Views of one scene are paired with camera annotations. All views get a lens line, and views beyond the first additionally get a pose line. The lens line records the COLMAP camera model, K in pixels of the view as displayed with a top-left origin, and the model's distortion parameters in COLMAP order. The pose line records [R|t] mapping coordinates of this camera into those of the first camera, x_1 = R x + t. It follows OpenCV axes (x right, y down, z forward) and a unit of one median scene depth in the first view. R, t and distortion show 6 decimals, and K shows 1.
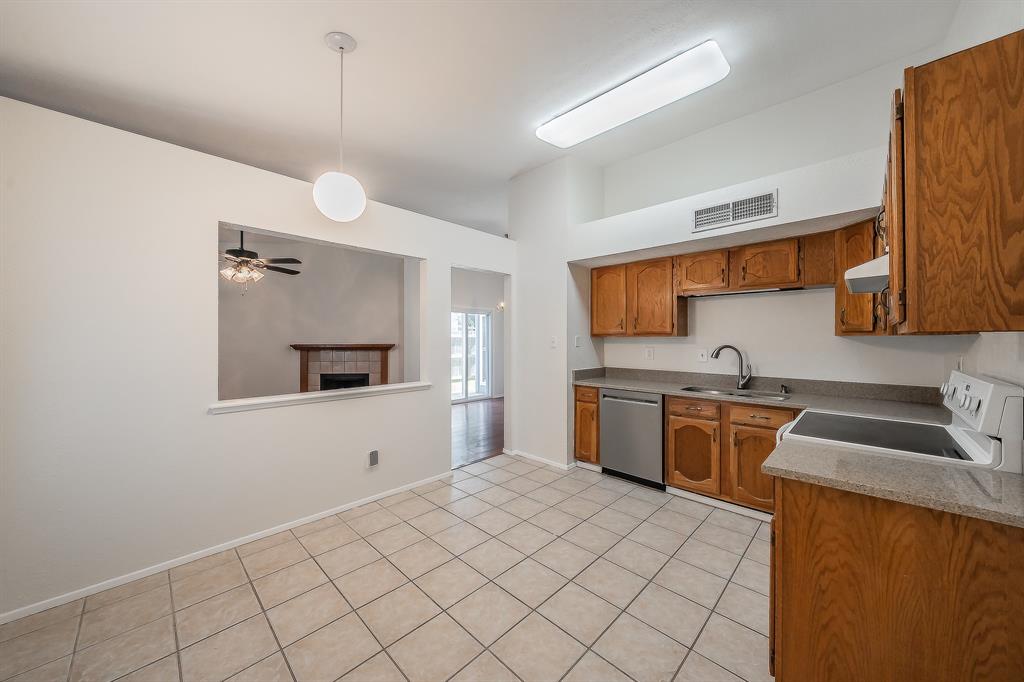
lens RADIAL K [[361.1, 0, 510.6], [0, 361.1, 340.6], [0, 0, 1]] dist [0.001398, 0.000072]
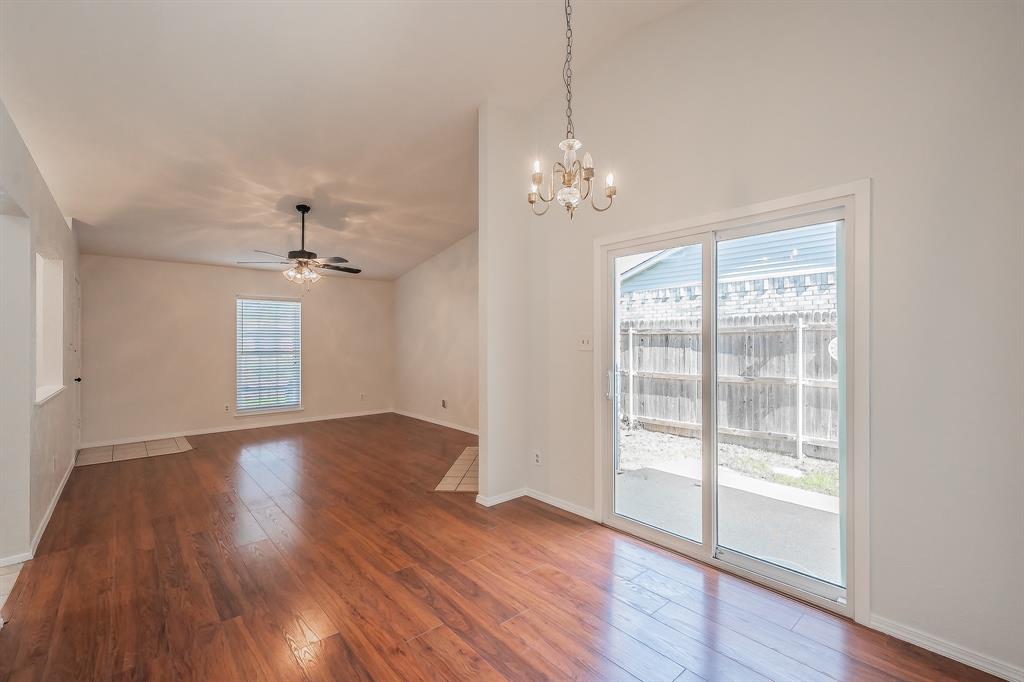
lens RADIAL K [[441.2, 0, 512.0], [0, 441.2, 341.0], [0, 0, 1]] dist [-0.000266, -0.000103]
pose [[-0.080421, -0.003231, -0.996756, 0.275930], [0.000250, 0.999995, -0.003262, 0.000435], [0.996761, -0.000511, -0.080420, 1.066637]]
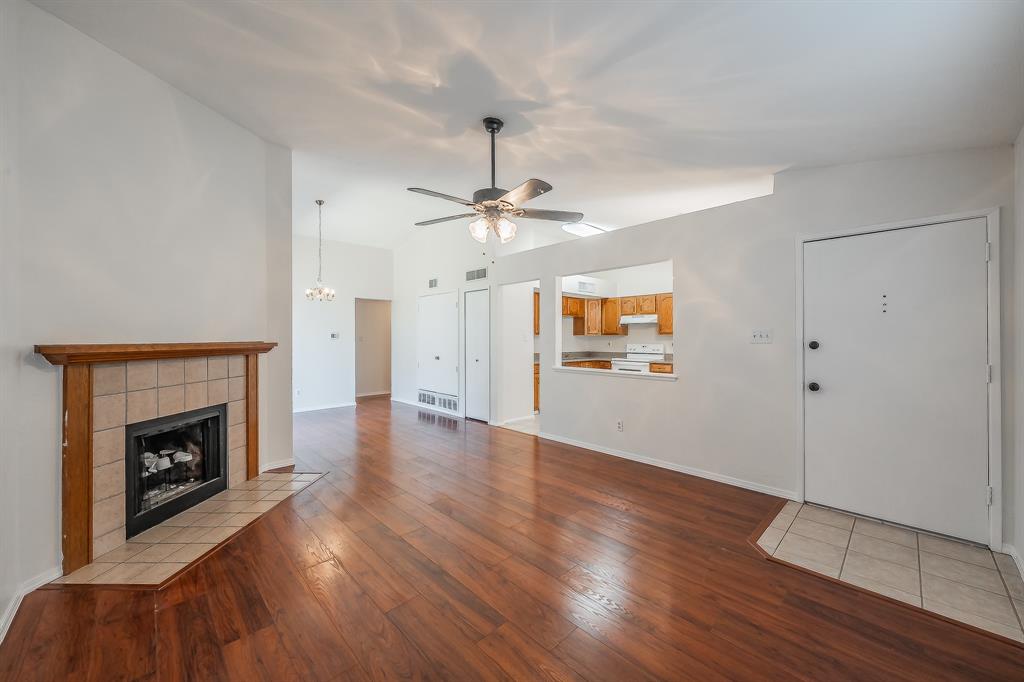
lens RADIAL K [[389.4, 0, 516.6], [0, 389.4, 343.5], [0, 0, 1]] dist [-0.001489, -0.000121]
pose [[0.021887, -0.011020, 0.999700, -0.912946], [0.003597, 0.999934, 0.010944, 0.006392], [-0.999754, 0.003357, 0.021926, 0.600828]]
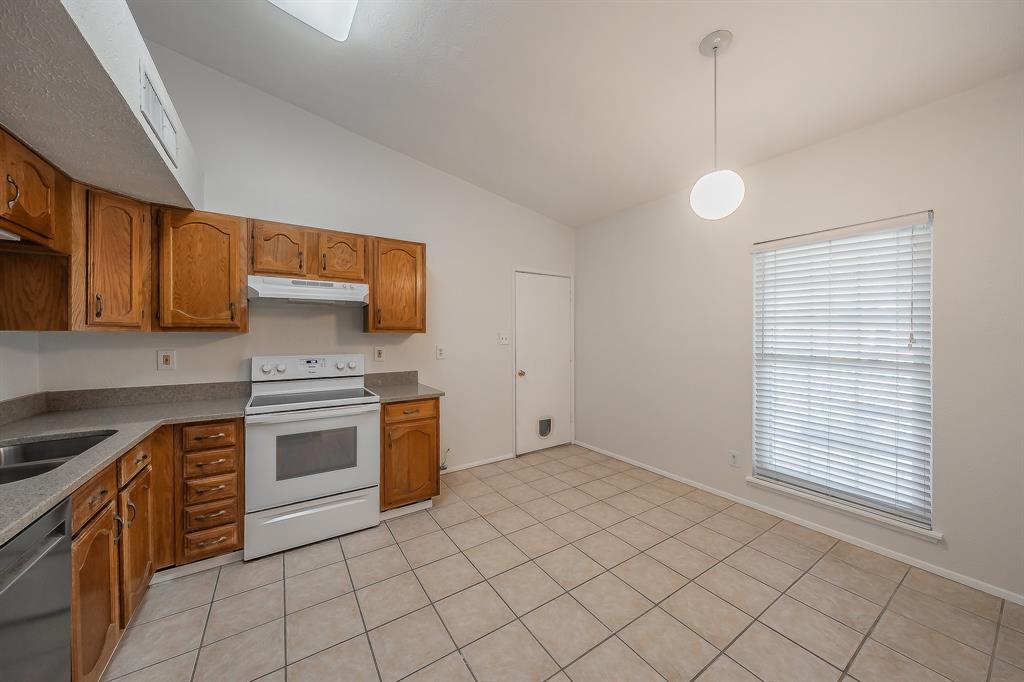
lens RADIAL K [[365.4, 0, 513.9], [0, 365.4, 338.3], [0, 0, 1]] dist [0.001014, 0.000099]
pose [[-0.976570, -0.002855, 0.215179, -0.039234], [0.000499, 0.999879, 0.015530, -0.004684], [-0.215197, 0.015273, -0.976451, 0.617456]]
